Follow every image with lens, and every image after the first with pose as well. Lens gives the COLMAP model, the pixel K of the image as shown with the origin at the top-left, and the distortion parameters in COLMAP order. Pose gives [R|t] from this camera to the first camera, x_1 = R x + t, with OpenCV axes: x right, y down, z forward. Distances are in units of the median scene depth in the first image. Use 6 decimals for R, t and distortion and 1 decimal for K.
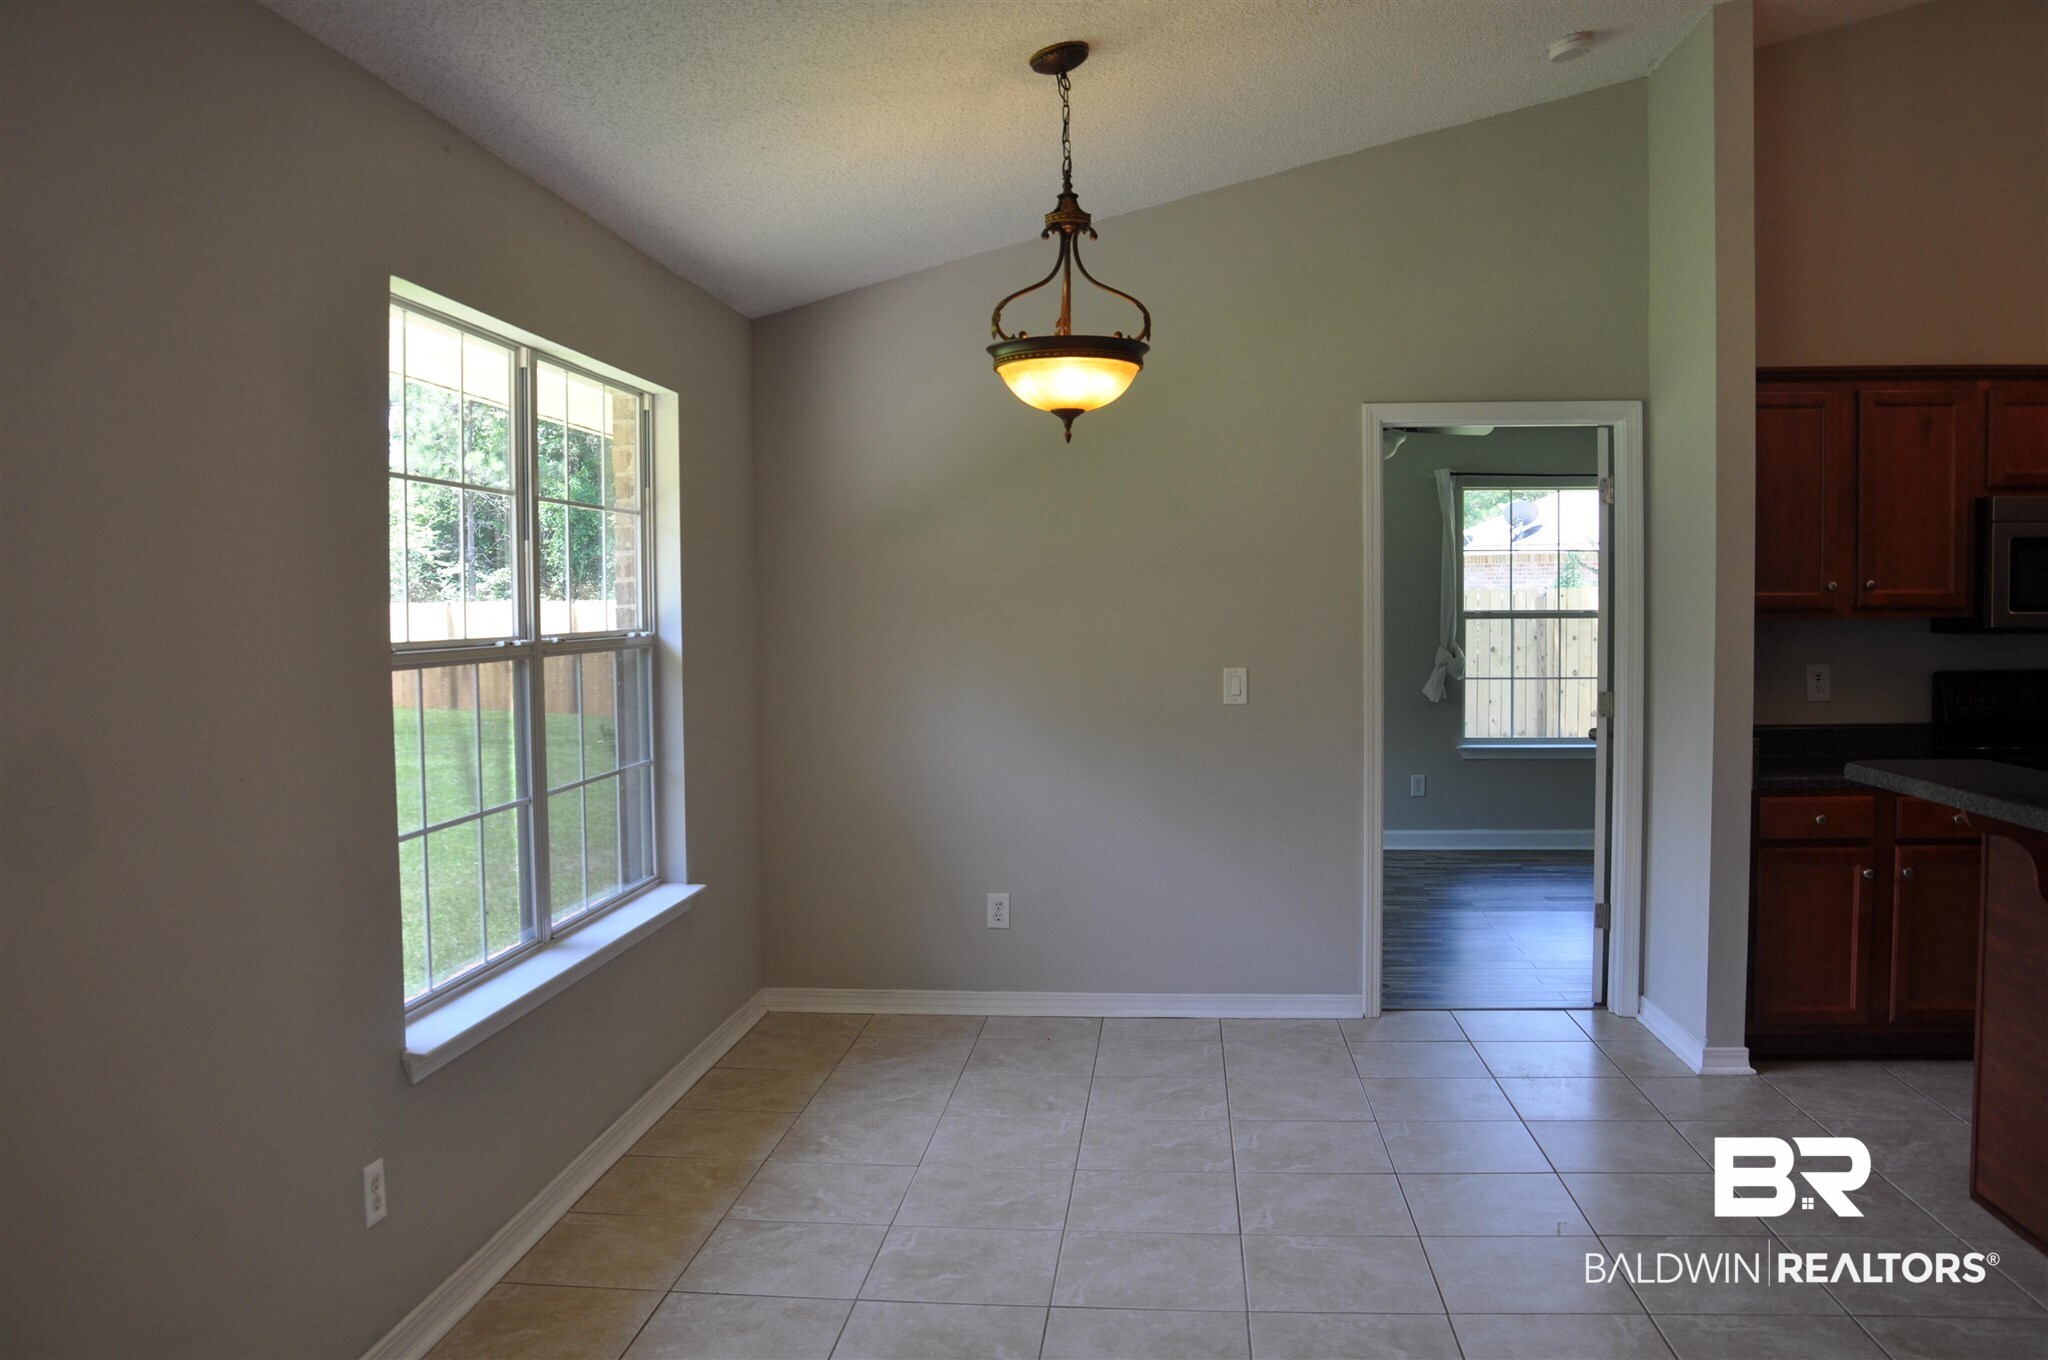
lens RADIAL K [[1593.9, 0, 1024.3], [0, 1593.9, 691.7], [0, 0, 1]] dist [-0.167366, 0.136914]
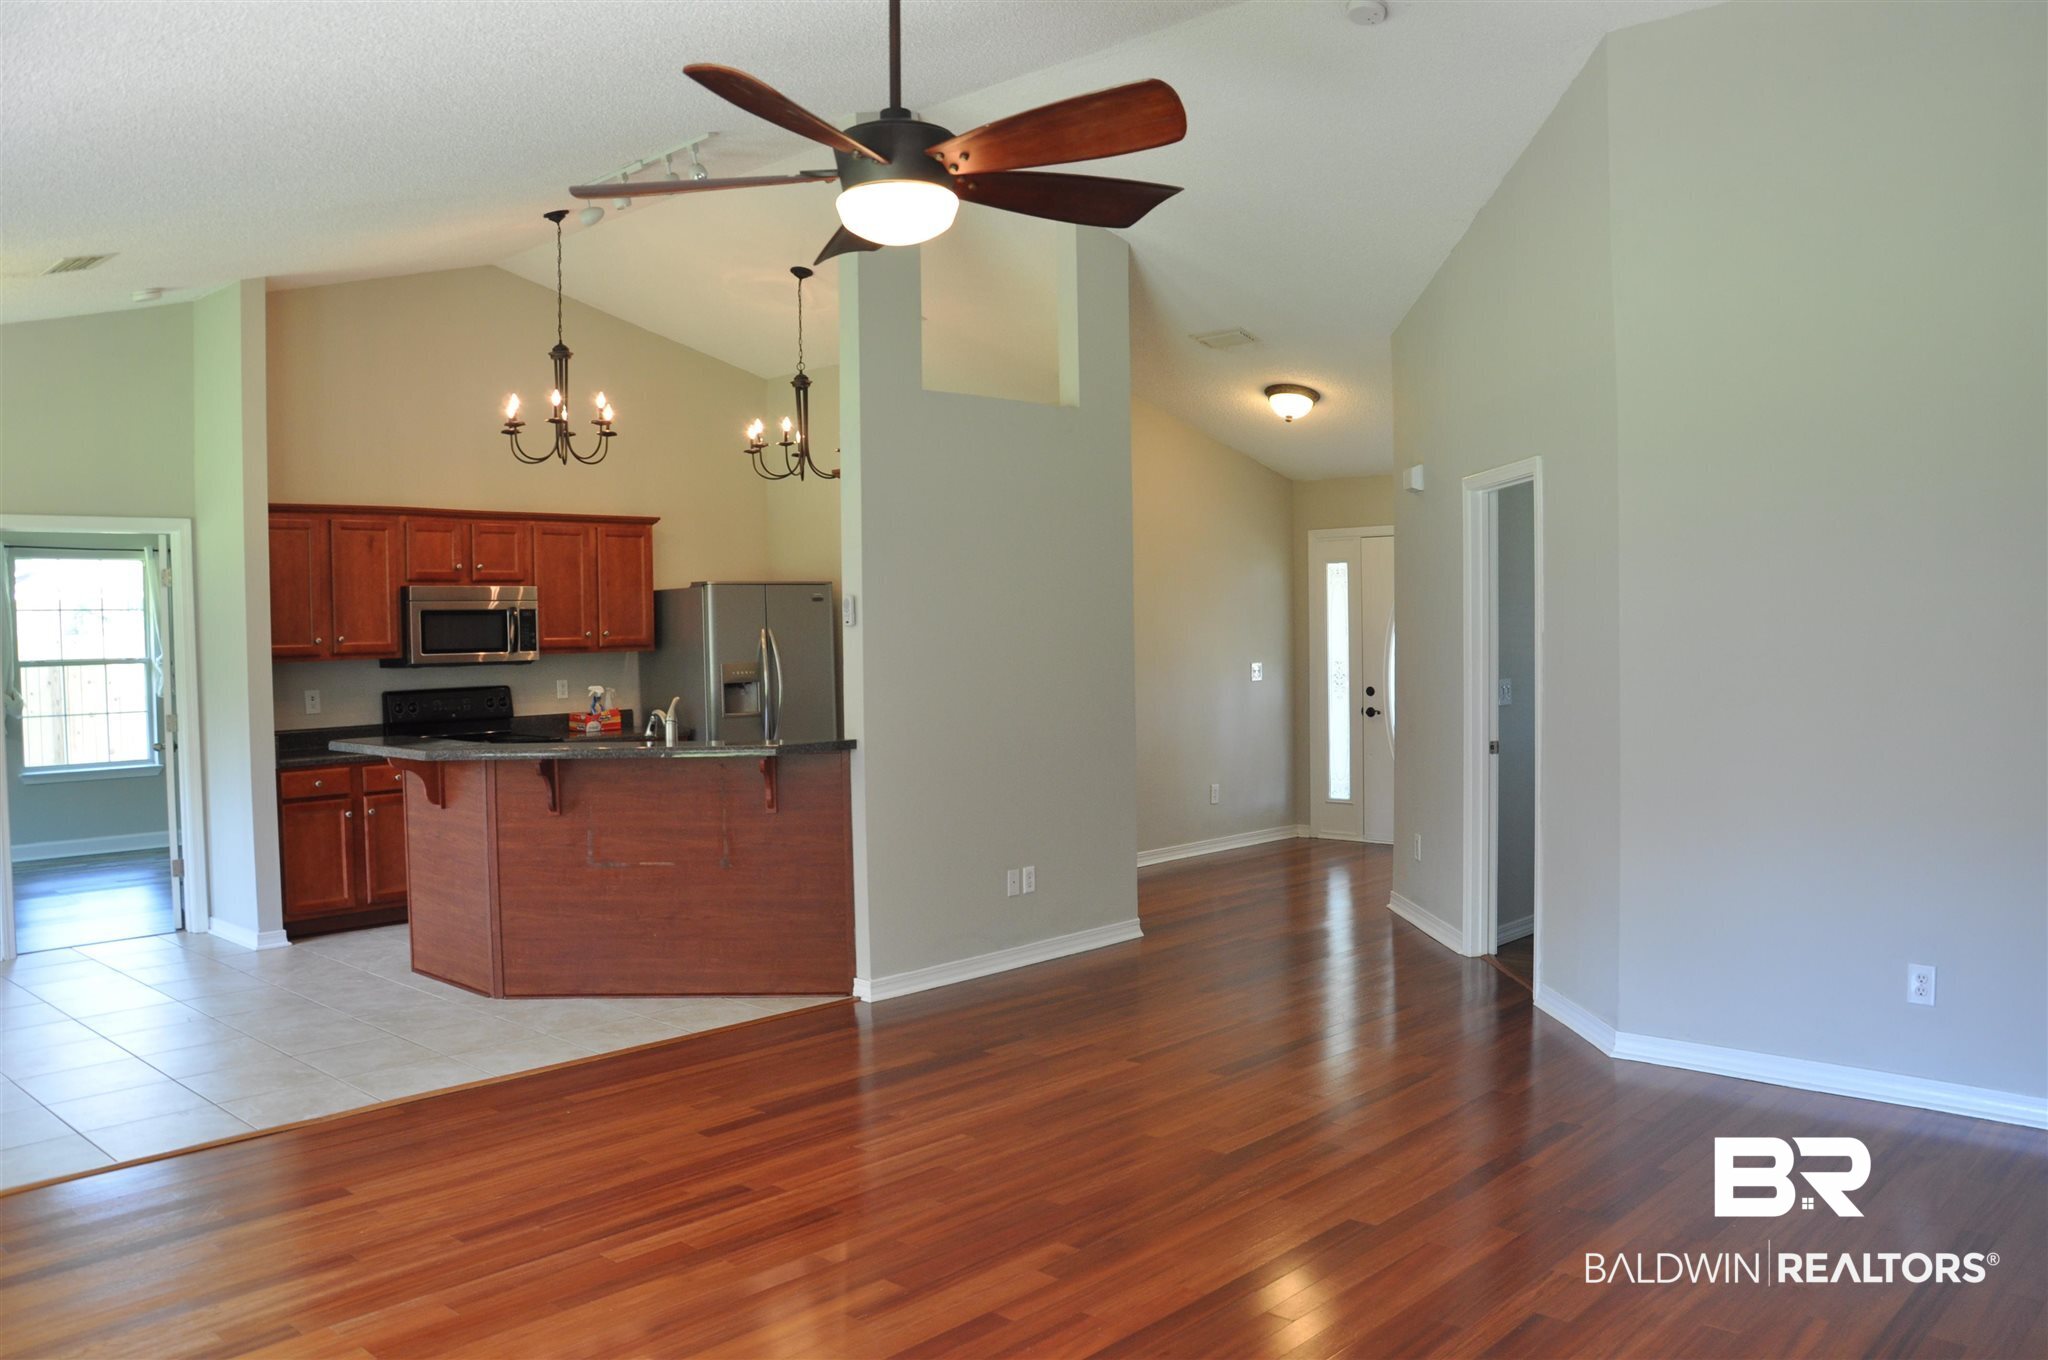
lens RADIAL K [[1593.9, 0, 1024.3], [0, 1593.9, 691.7], [0, 0, 1]] dist [-0.167366, 0.136914]
pose [[0.614866, -0.032615, 0.787957, -0.300087], [0.052930, 0.998598, 0.000031, 0.023816], [-0.786853, 0.041688, 0.615730, -0.580729]]
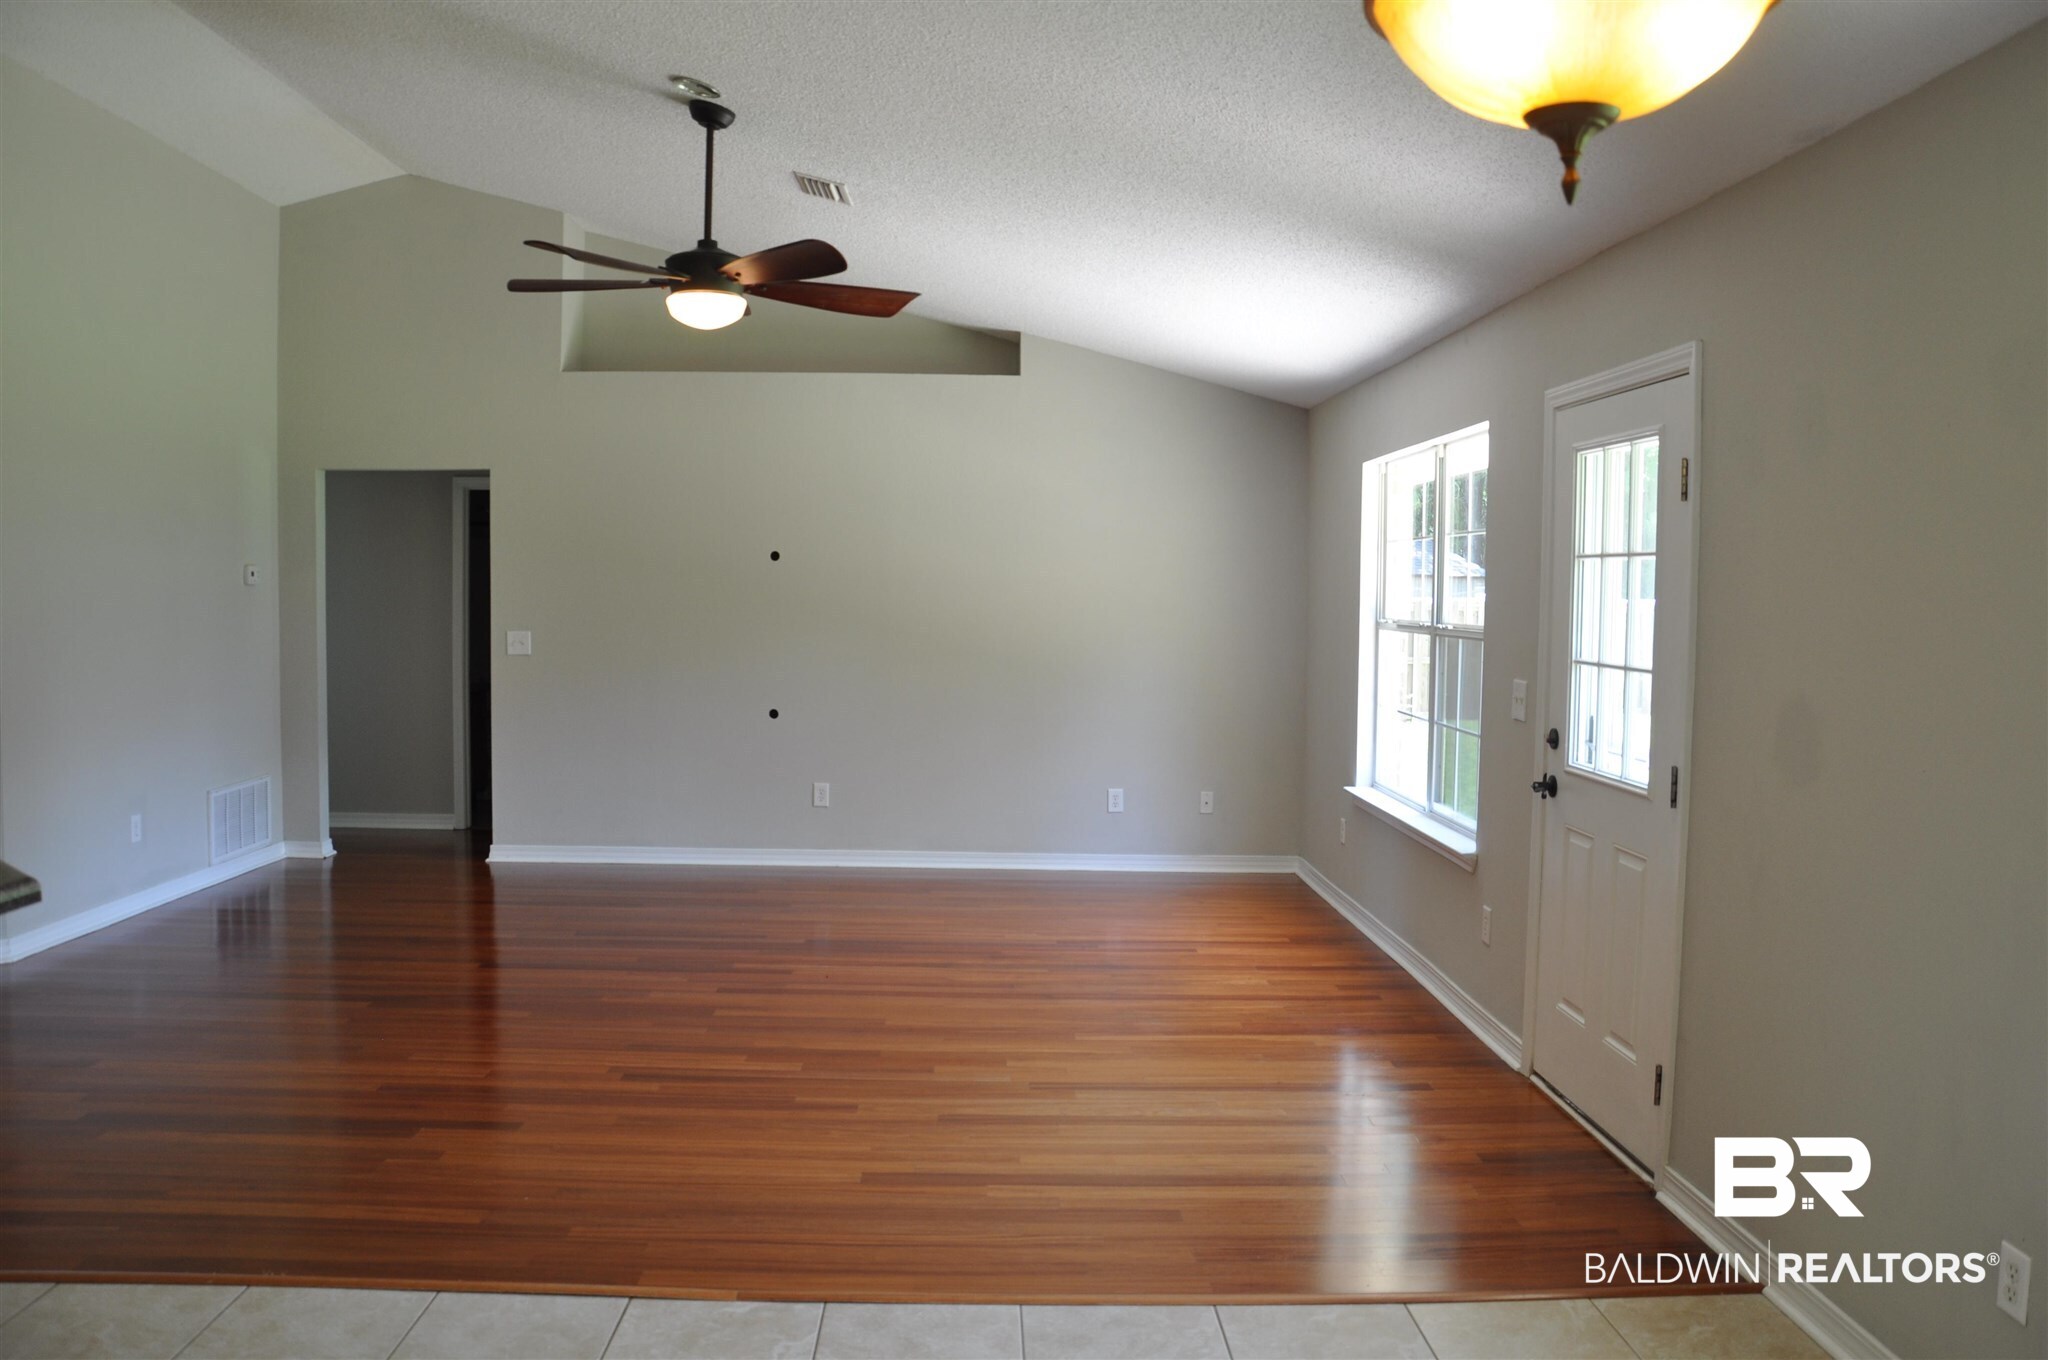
lens RADIAL K [[1593.9, 0, 1024.3], [0, 1593.9, 691.7], [0, 0, 1]] dist [-0.167366, 0.136914]
pose [[-0.991705, 0.002559, -0.128510, 0.152844], [-0.012994, 0.992684, 0.120039, -0.065361], [0.127877, 0.120713, -0.984416, 1.028732]]
